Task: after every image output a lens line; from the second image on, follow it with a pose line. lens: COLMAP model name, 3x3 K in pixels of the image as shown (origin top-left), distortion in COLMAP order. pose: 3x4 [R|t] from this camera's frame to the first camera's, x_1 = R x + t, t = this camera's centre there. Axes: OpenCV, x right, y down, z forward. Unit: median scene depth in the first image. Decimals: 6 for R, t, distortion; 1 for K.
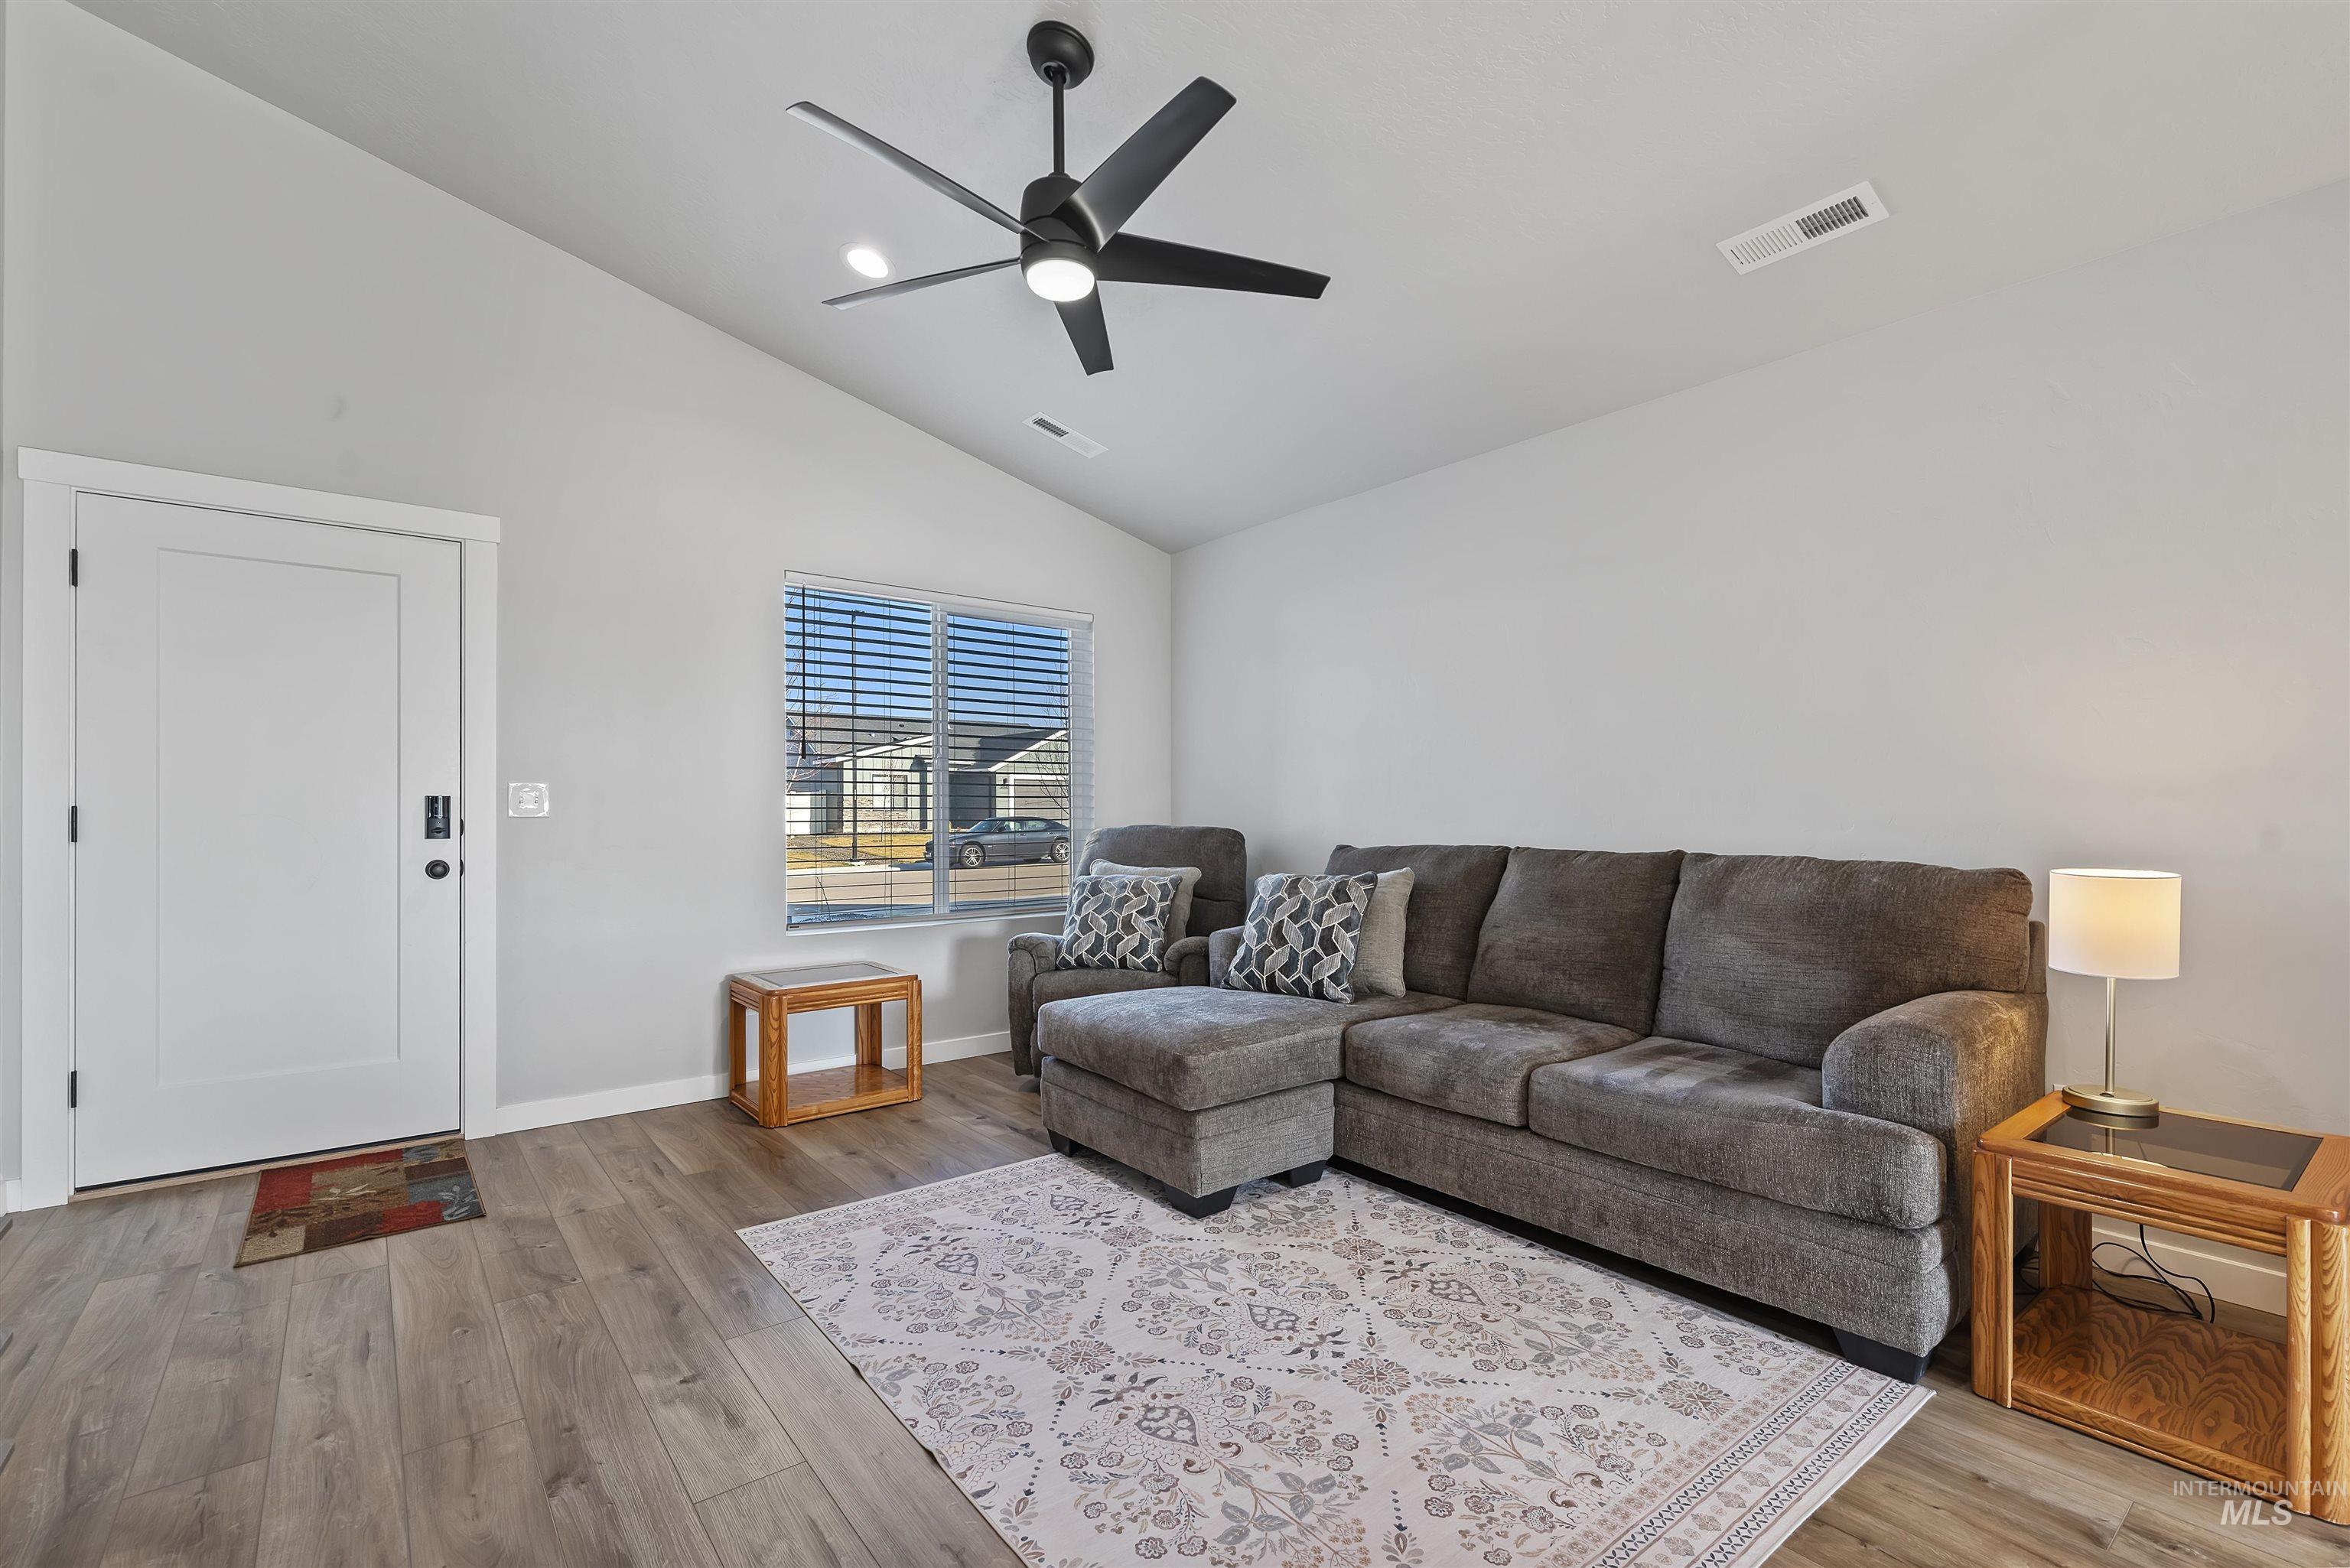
lens RADIAL K [[1032.9, 0, 1183.4], [0, 1032.9, 815.5], [0, 0, 1]] dist [0.007606, 0.000376]
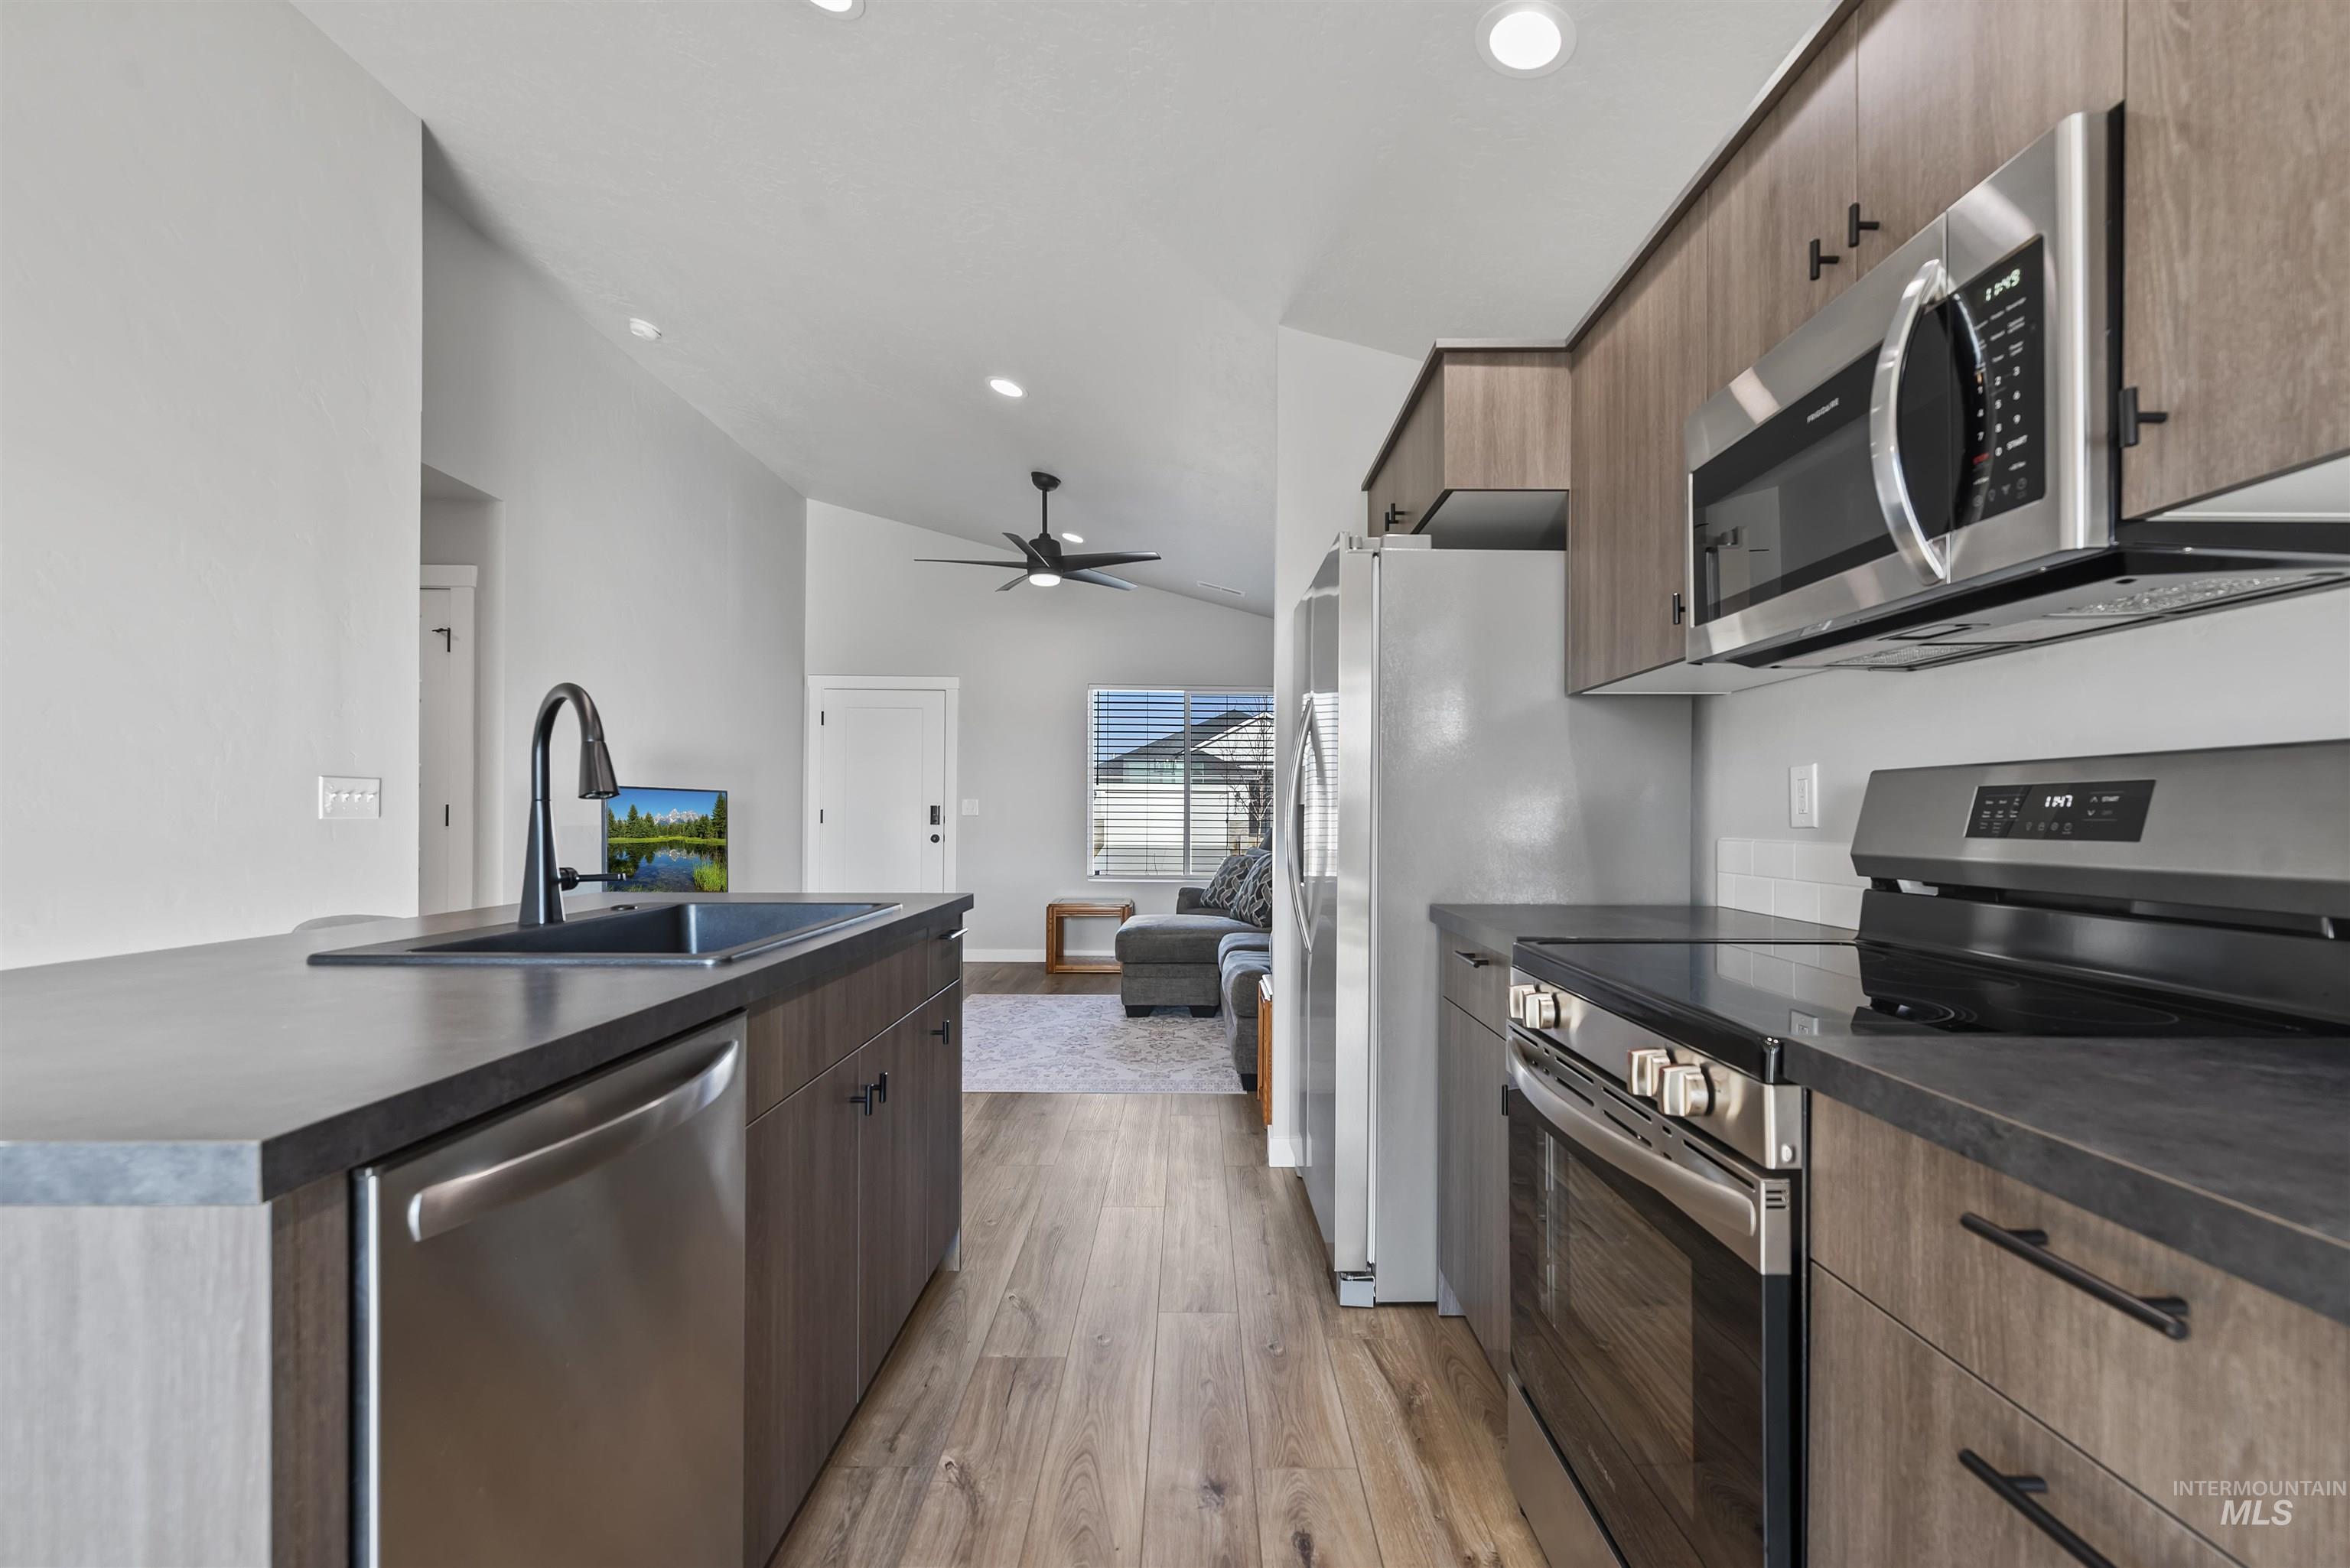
lens RADIAL K [[1032.9, 0, 1183.4], [0, 1032.9, 815.5], [0, 0, 1]] dist [0.007606, 0.000376]
pose [[0.782050, 0.007283, -0.623174, 1.677029], [-0.008972, 0.999960, 0.000427, -0.005042], [0.623152, 0.005257, 0.782083, -0.626879]]
